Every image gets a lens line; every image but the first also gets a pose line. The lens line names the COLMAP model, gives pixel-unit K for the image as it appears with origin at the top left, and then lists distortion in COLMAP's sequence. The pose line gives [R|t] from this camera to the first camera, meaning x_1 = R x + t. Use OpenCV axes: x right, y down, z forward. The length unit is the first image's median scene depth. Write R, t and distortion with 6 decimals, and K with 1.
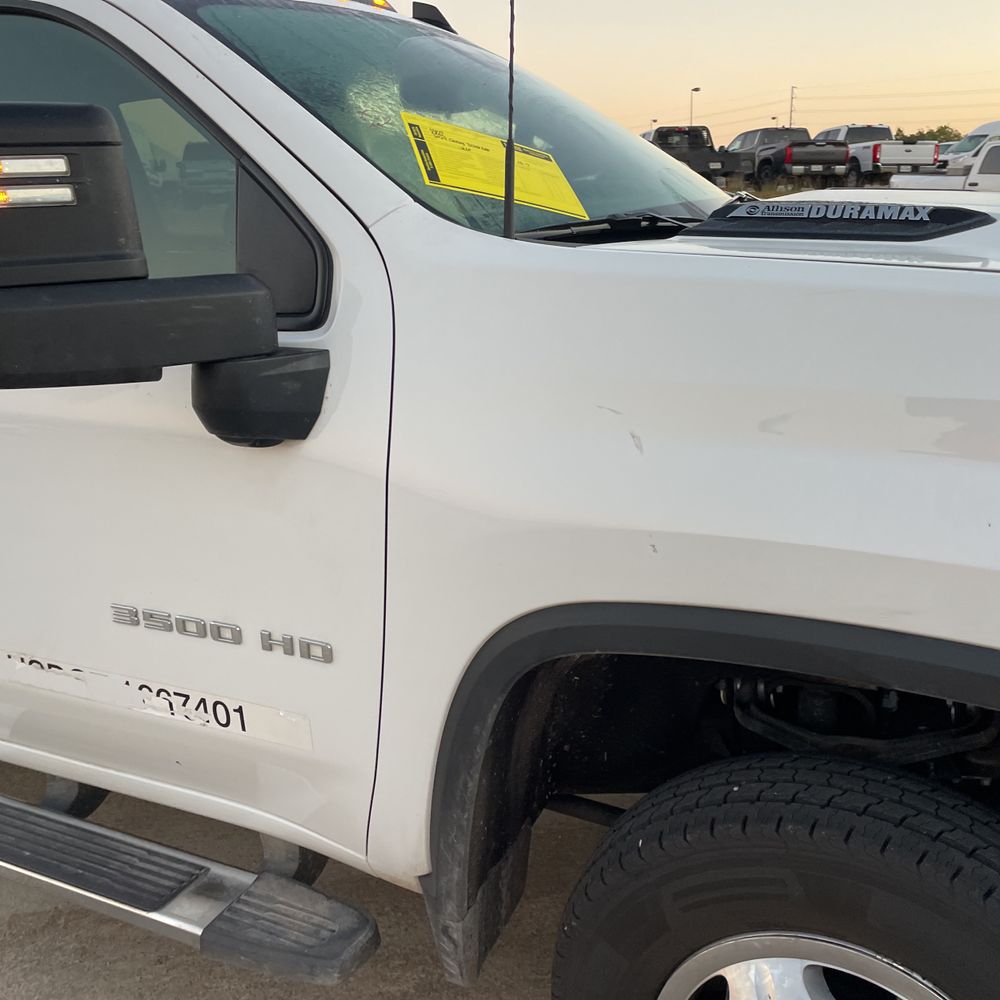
lens RADIAL K [[989.7, 0, 495.0], [0, 989.7, 489.6], [0, 0, 1]] dist [0.083648, -0.116907]
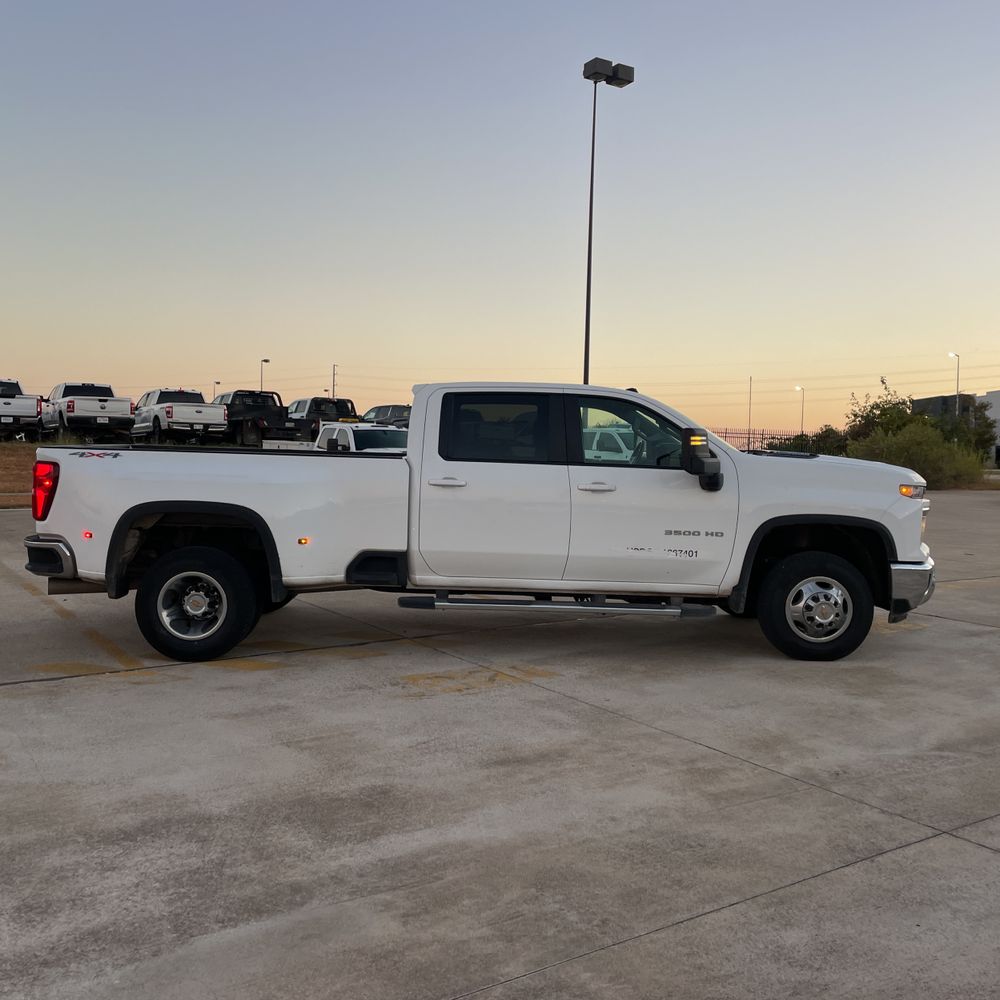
lens RADIAL K [[1004.5, 0, 489.7], [0, 1004.5, 481.0], [0, 0, 1]] dist [0.098568, -0.149156]
pose [[0.905117, 0.042663, 0.423016, -2.962767], [0.067672, 0.967812, -0.242405, 0.926370], [-0.419742, 0.248031, 0.873096, -2.619984]]
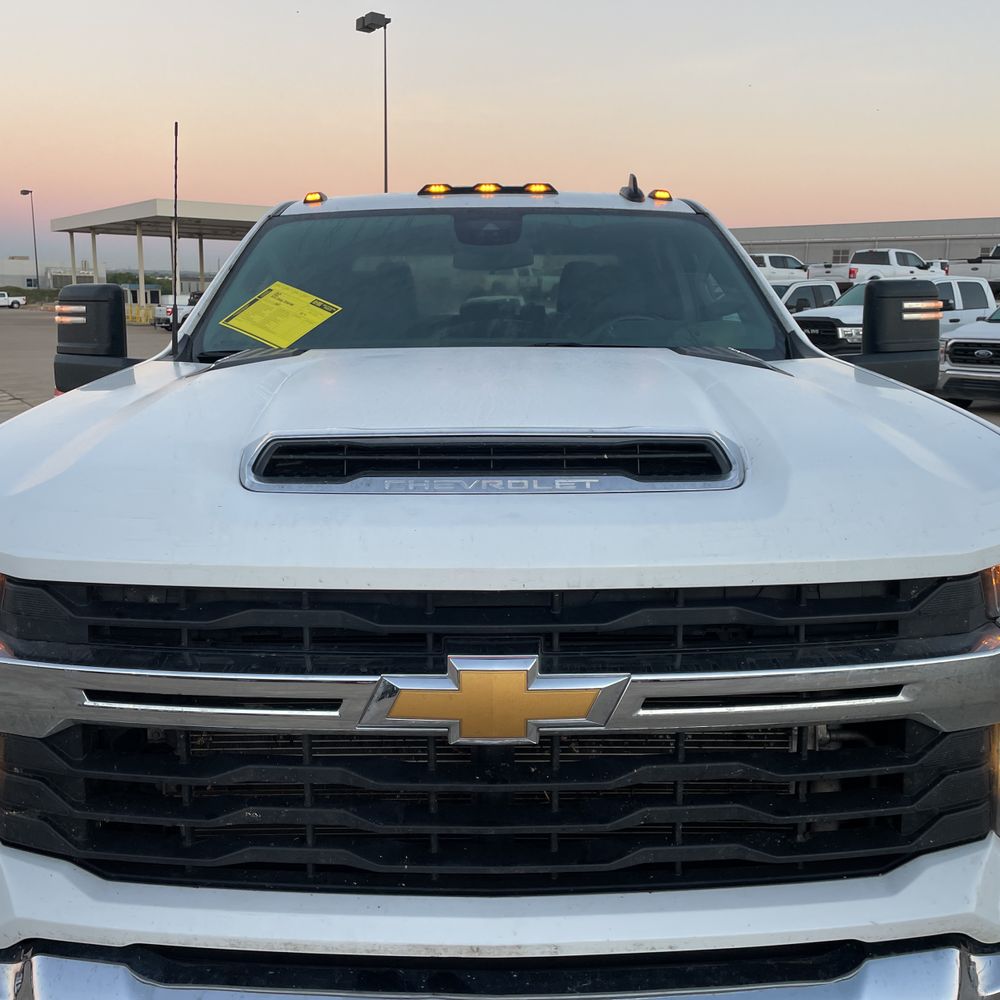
lens RADIAL K [[1004.5, 0, 489.7], [0, 1004.5, 481.0], [0, 0, 1]] dist [0.098568, -0.149156]
pose [[0.430839, 0.204875, -0.878865, 1.691178], [-0.277715, 0.956726, 0.086883, -0.293056], [0.858634, 0.206641, 0.469092, 0.535275]]
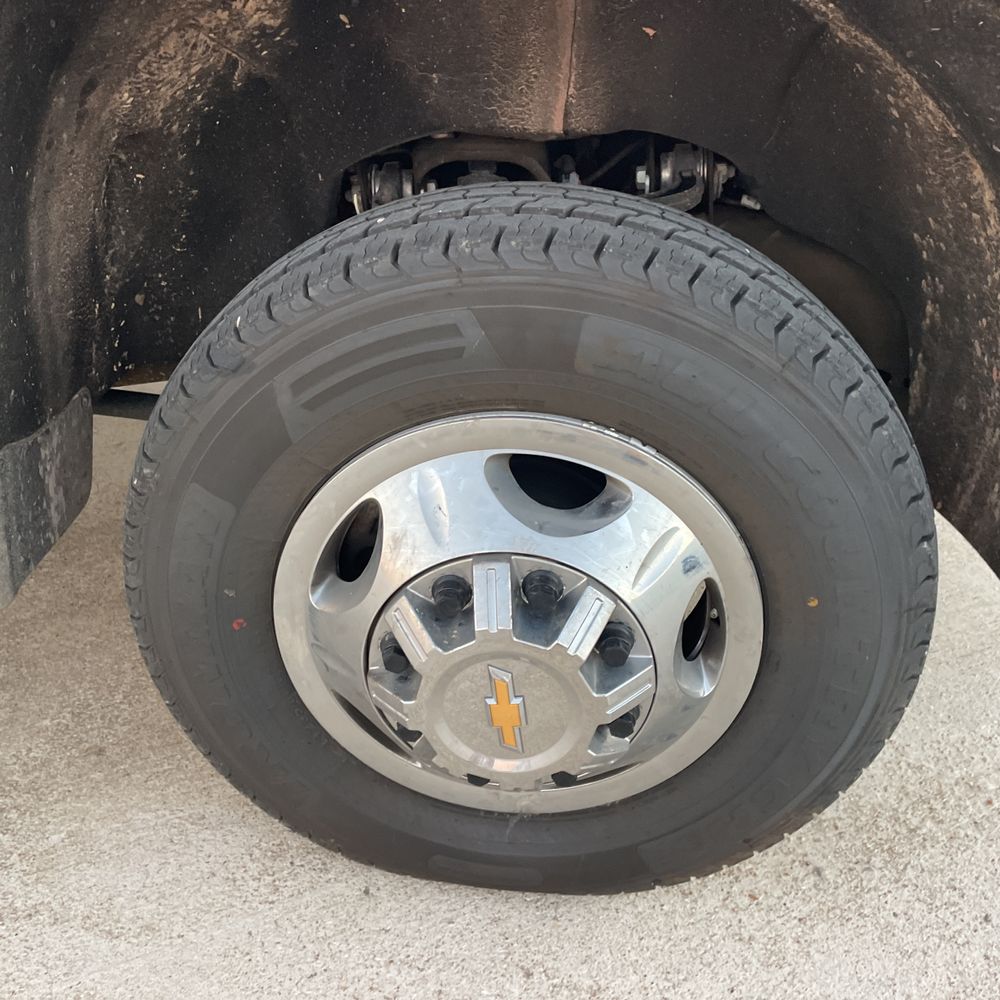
lens RADIAL K [[1004.5, 0, 489.7], [0, 1004.5, 481.0], [0, 0, 1]] dist [0.098568, -0.149156]
pose [[0.936784, -0.094344, 0.336949, 0.057743], [0.017319, 0.974287, 0.224645, 0.261443], [-0.349479, -0.204608, 0.914330, 0.279891]]
